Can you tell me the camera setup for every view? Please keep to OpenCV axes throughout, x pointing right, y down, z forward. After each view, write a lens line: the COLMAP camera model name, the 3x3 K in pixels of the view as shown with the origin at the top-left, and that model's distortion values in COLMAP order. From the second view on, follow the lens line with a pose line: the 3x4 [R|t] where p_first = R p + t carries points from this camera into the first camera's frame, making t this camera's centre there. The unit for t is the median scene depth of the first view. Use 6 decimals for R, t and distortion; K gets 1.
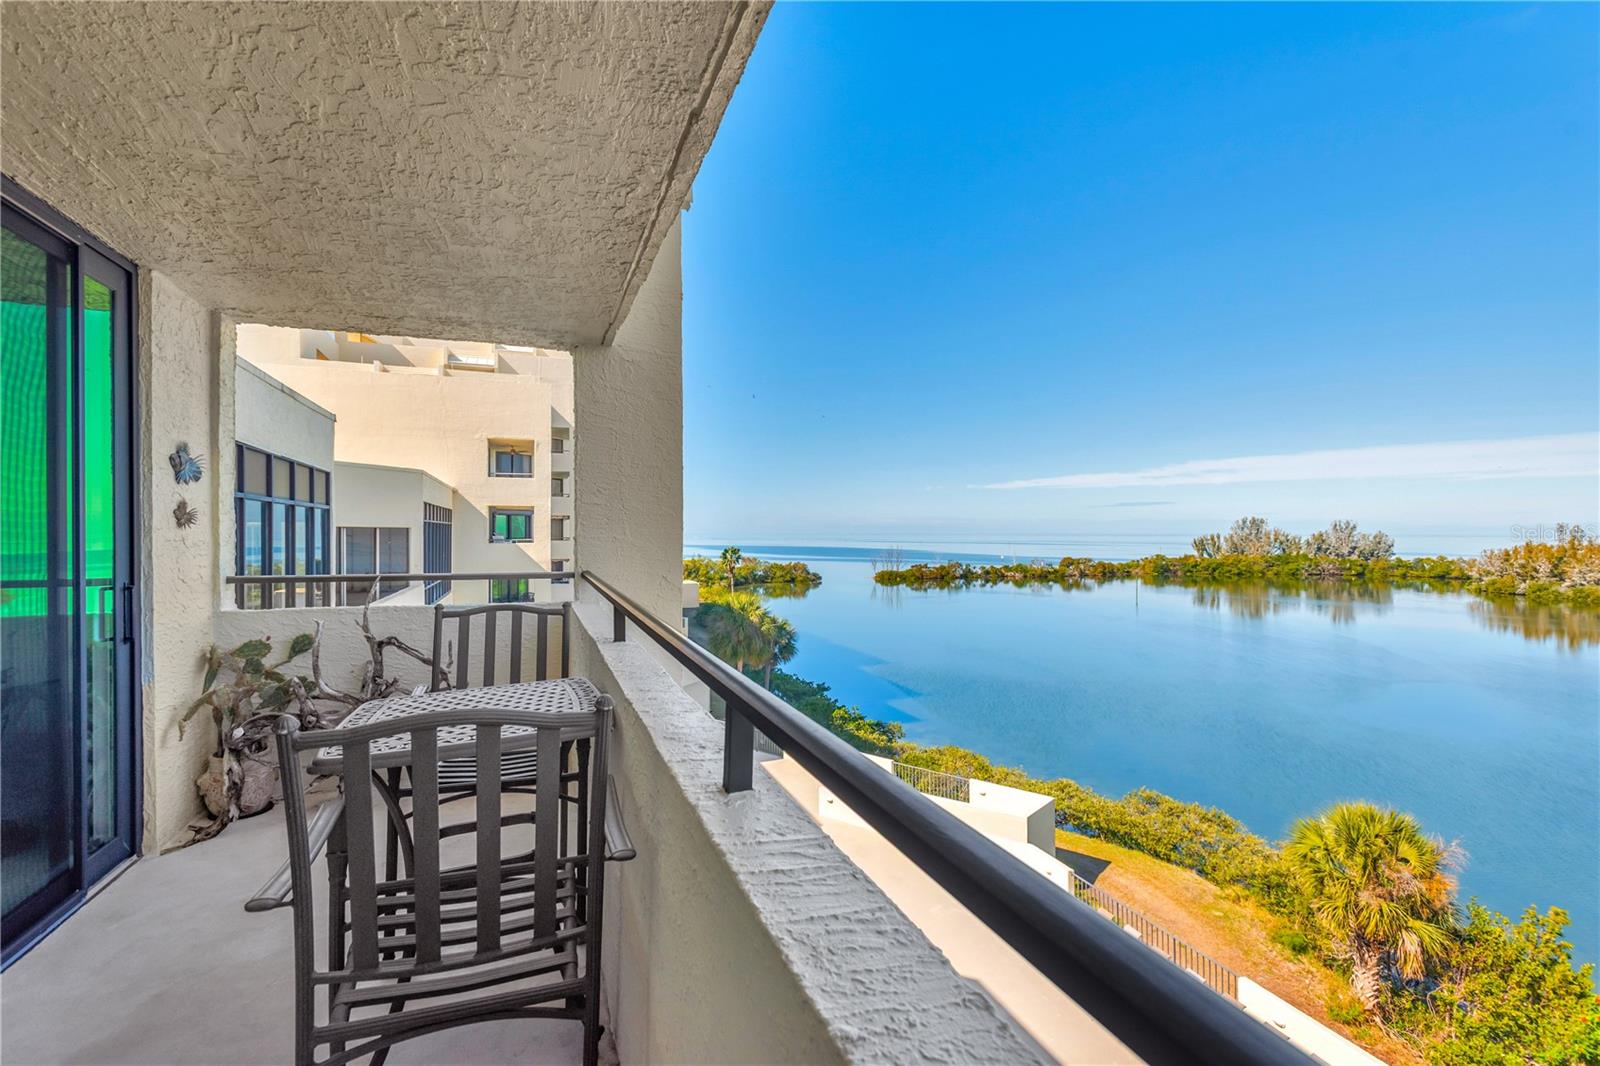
lens RADIAL K [[748.4, 0, 796.7], [0, 748.4, 537.7], [0, 0, 1]] dist [0.016720, -0.006743]
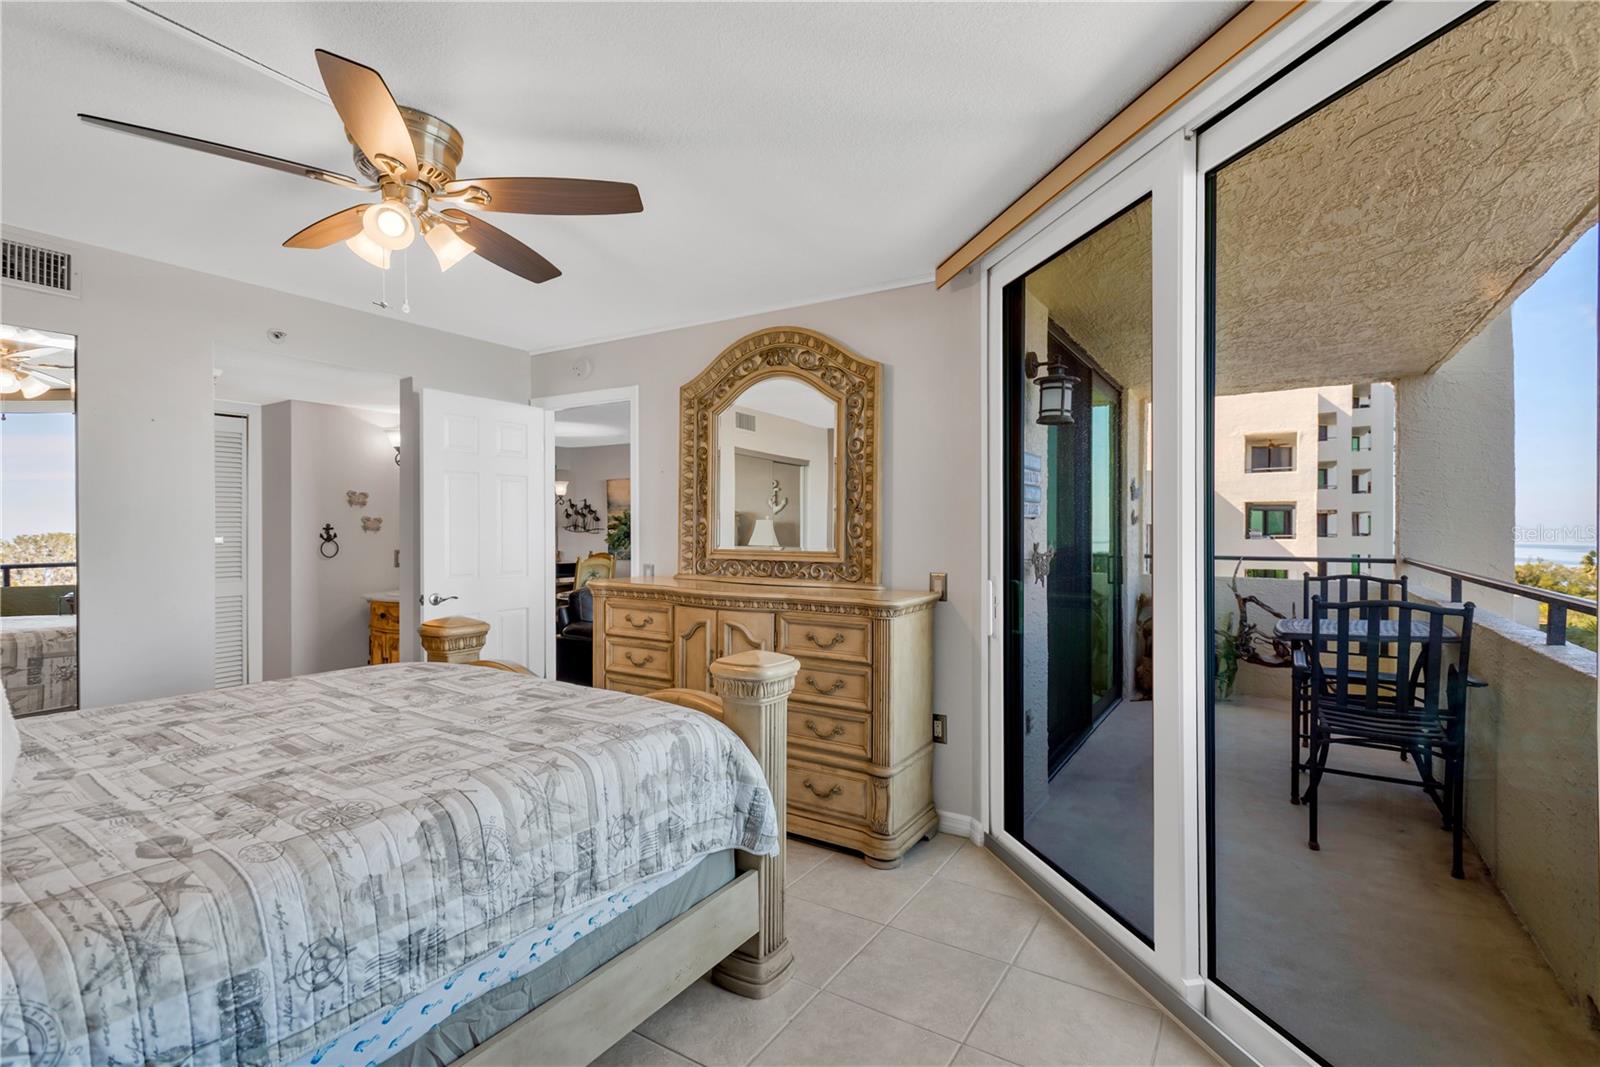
lens RADIAL K [[748.4, 0, 799.8], [0, 748.4, 538.5], [0, 0, 1]] dist [0.016720, -0.006743]
pose [[0.617333, 0.004450, -0.786689, 0.020915], [-0.000369, 0.999986, 0.005367, 0.001439], [0.786702, -0.003023, 0.617326, -0.144384]]
